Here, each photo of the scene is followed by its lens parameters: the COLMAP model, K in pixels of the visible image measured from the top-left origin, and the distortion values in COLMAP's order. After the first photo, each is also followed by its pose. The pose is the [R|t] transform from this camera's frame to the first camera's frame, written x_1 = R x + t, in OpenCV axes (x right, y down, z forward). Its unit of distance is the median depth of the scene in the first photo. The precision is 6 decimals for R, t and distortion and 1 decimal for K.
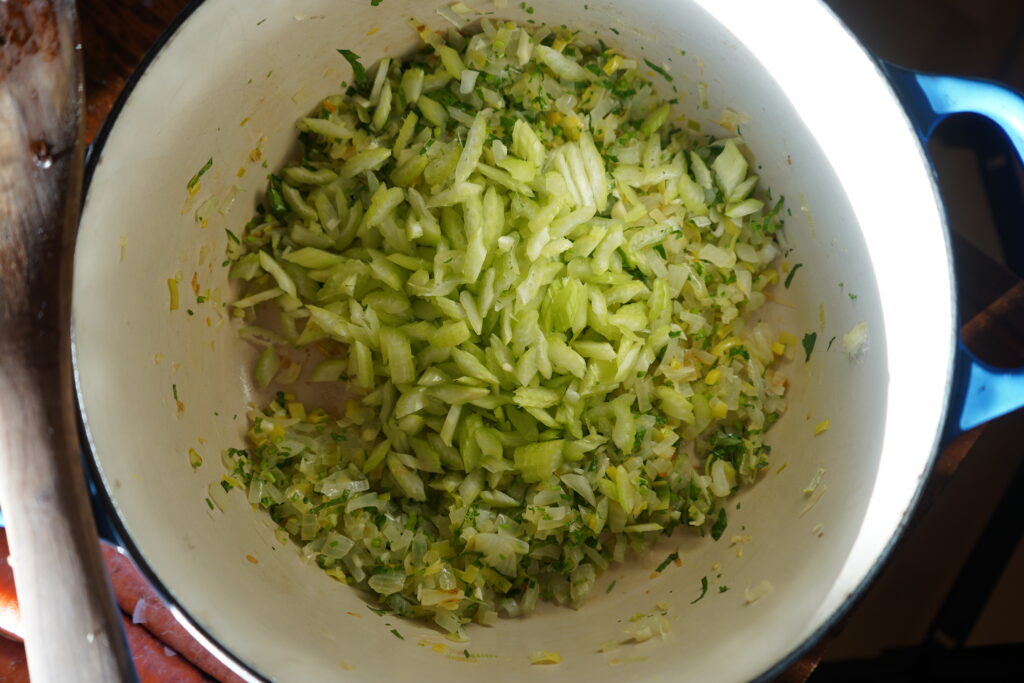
lens RADIAL K [[823.5, 0, 515.5], [0, 823.5, 343.7], [0, 0, 1]] dist [-0.000631, -0.005093]
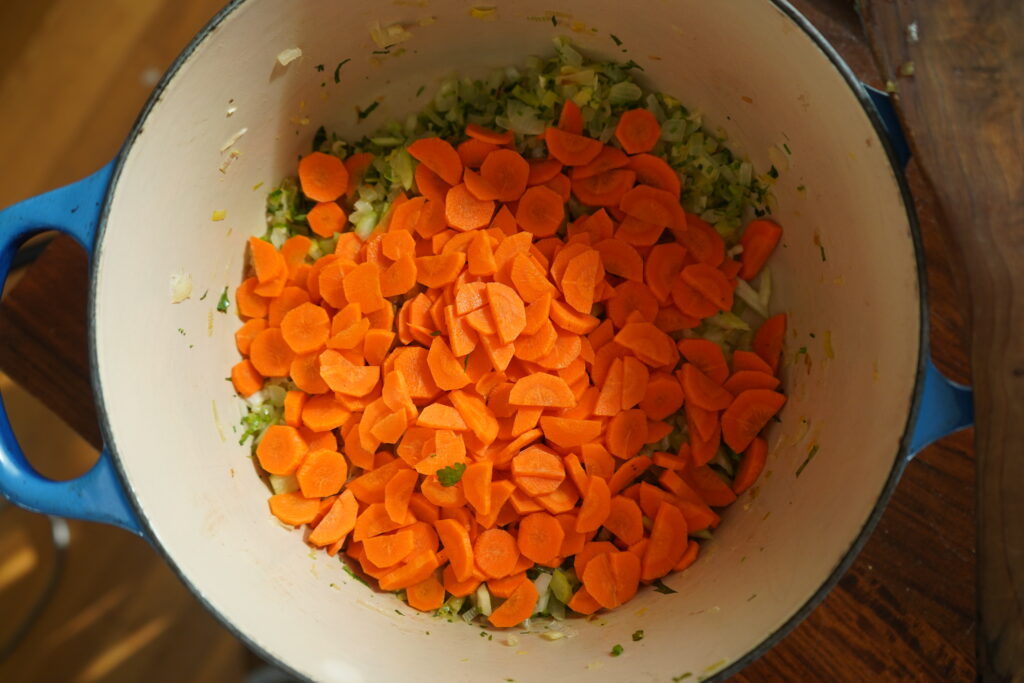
lens RADIAL K [[823.5, 0, 509.6], [0, 823.5, 335.7], [0, 0, 1]] dist [-0.000631, -0.005093]
pose [[-0.999715, -0.019406, -0.013940, 0.007560], [0.017158, -0.989073, 0.146427, -0.196319], [-0.016629, 0.146146, 0.989123, -0.037733]]
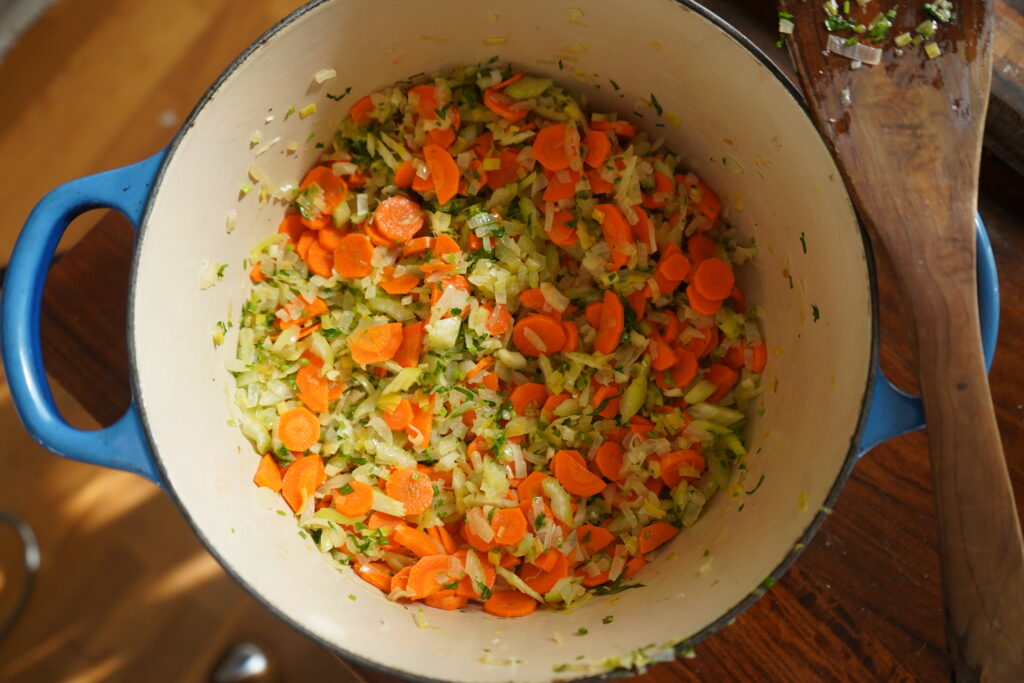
lens RADIAL K [[822.4, 0, 509.1], [0, 822.4, 333.8], [0, 0, 1]] dist [-0.008098, 0.010471]
pose [[-0.996170, -0.082926, -0.027739, 0.018345], [0.074176, -0.969373, 0.234123, -0.299909], [-0.046304, 0.231169, 0.971811, -0.111681]]
